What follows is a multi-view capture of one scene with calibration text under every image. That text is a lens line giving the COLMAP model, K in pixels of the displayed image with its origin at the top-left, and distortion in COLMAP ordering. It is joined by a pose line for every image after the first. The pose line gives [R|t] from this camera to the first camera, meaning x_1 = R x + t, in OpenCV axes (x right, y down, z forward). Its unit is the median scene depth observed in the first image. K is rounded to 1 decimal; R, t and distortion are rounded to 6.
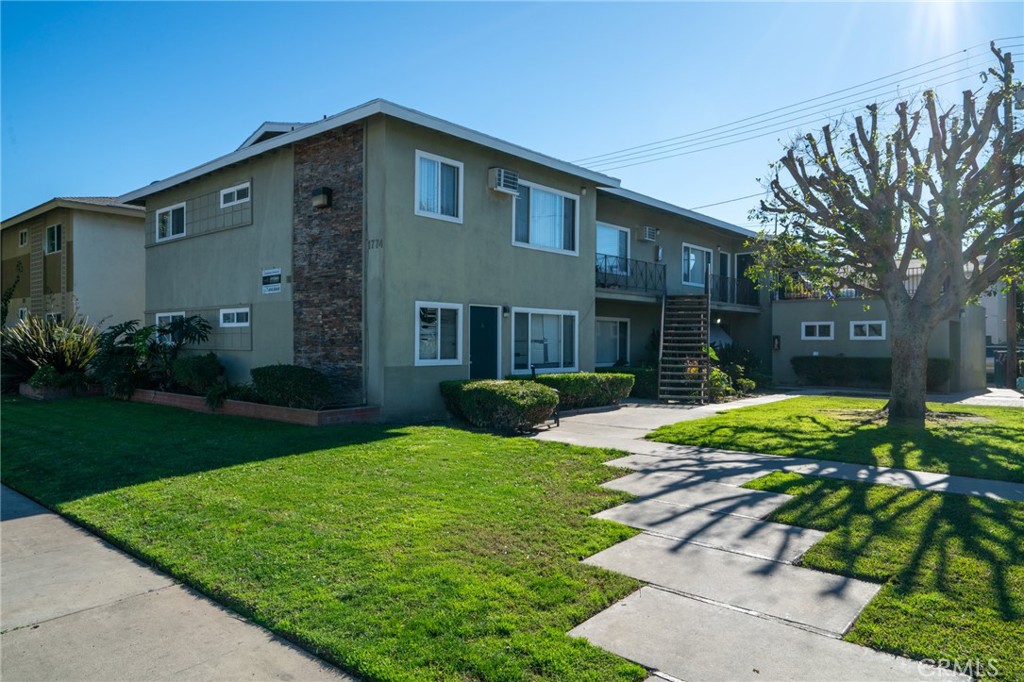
lens RADIAL K [[668.8, 0, 512.0], [0, 668.8, 341.0], [0, 0, 1]] dist [-0.000986, -0.001155]
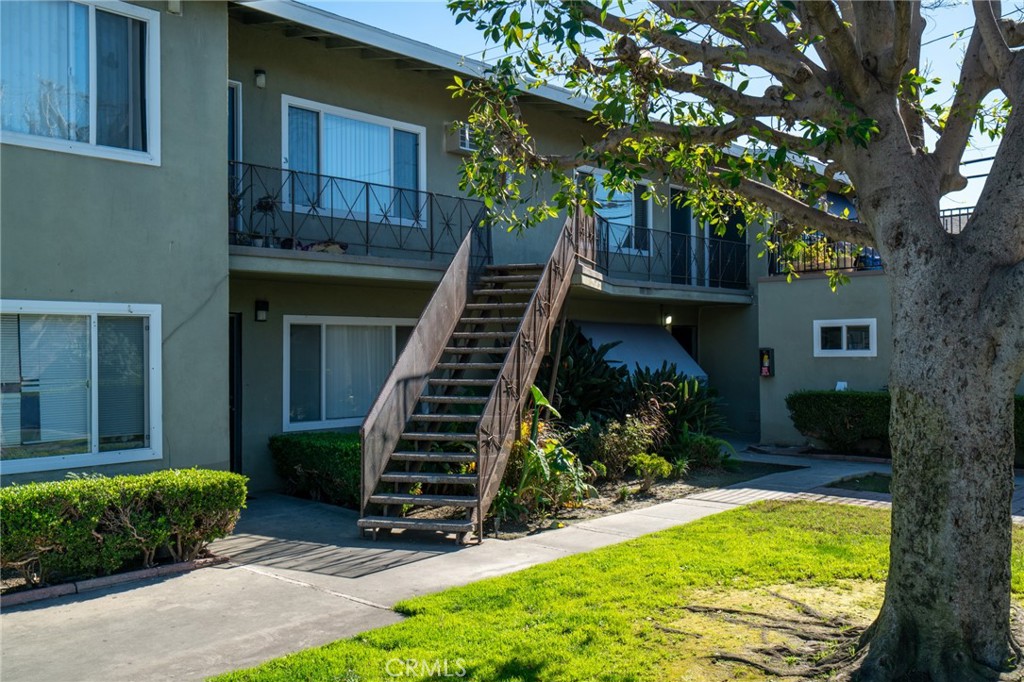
lens RADIAL K [[929.8, 0, 512.0], [0, 929.8, 341.0], [0, 0, 1]] dist [0.004897, 0.006432]
pose [[0.999851, -0.015385, -0.007871, 0.303418], [0.015324, 0.999852, -0.007818, -0.015810], [0.007990, 0.007697, 0.999938, 0.446398]]
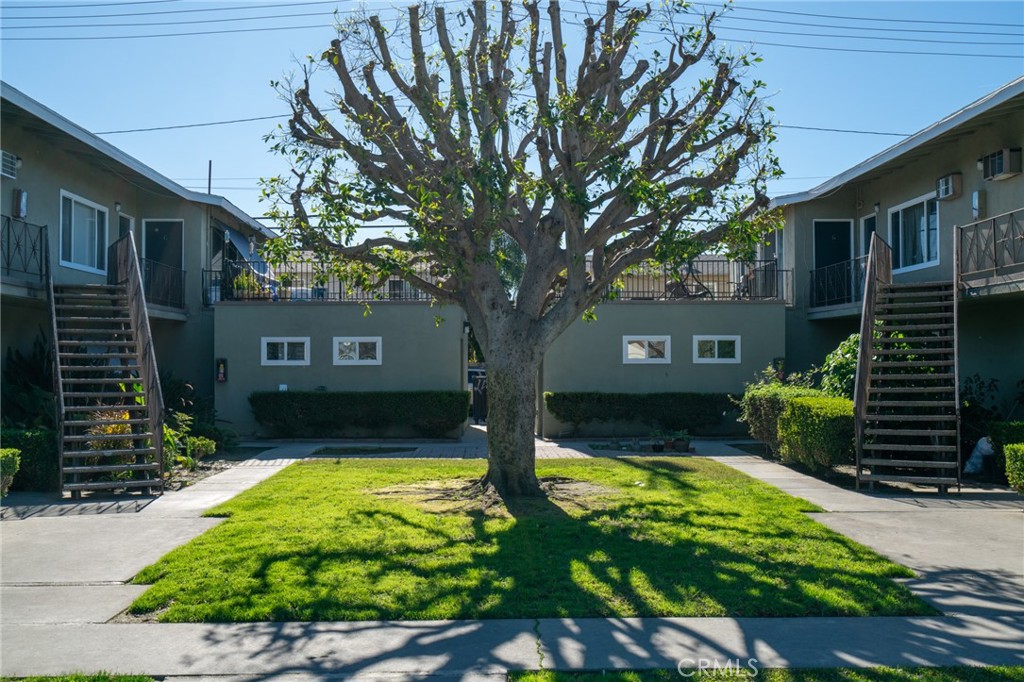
lens RADIAL K [[989.7, 0, 512.0], [0, 989.7, 341.0], [0, 0, 1]] dist [0.003745, 0.003520]
pose [[0.732068, 0.007199, 0.681194, -0.036623], [0.004990, 0.999861, -0.015929, -0.012113], [-0.681214, 0.015060, 0.731930, 0.224038]]
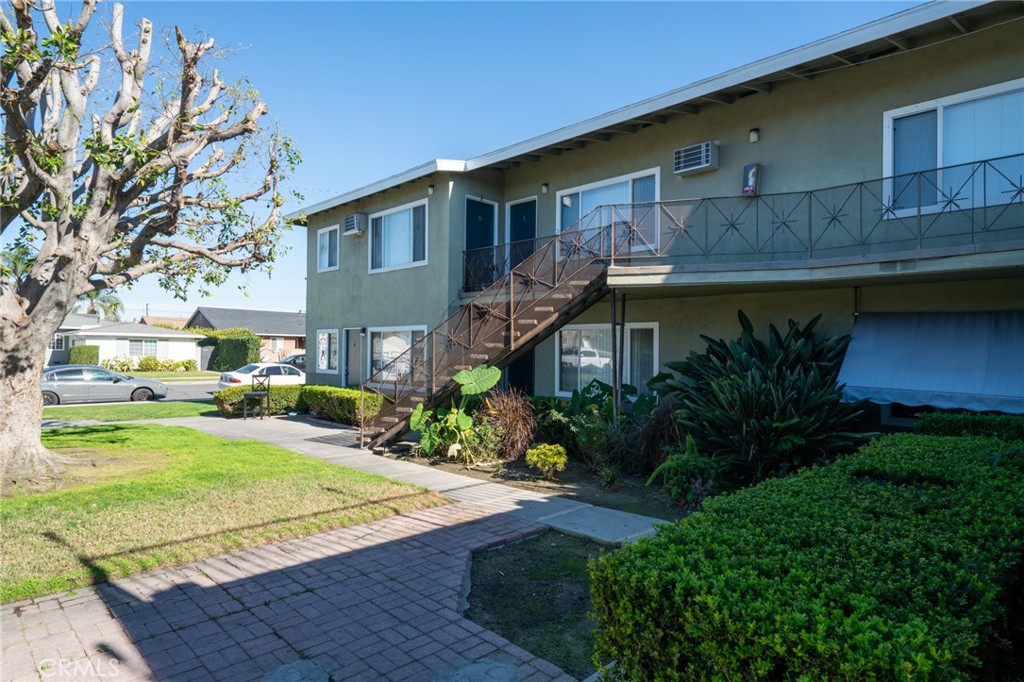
lens RADIAL K [[624.3, 0, 519.2], [0, 624.3, 342.0], [0, 0, 1]] dist [0.024280, -0.000535]
pose [[-0.074800, -0.017781, -0.997040, 0.913638], [-0.004351, 0.999837, -0.017505, -0.007788], [0.997189, 0.003028, -0.074865, 1.165477]]
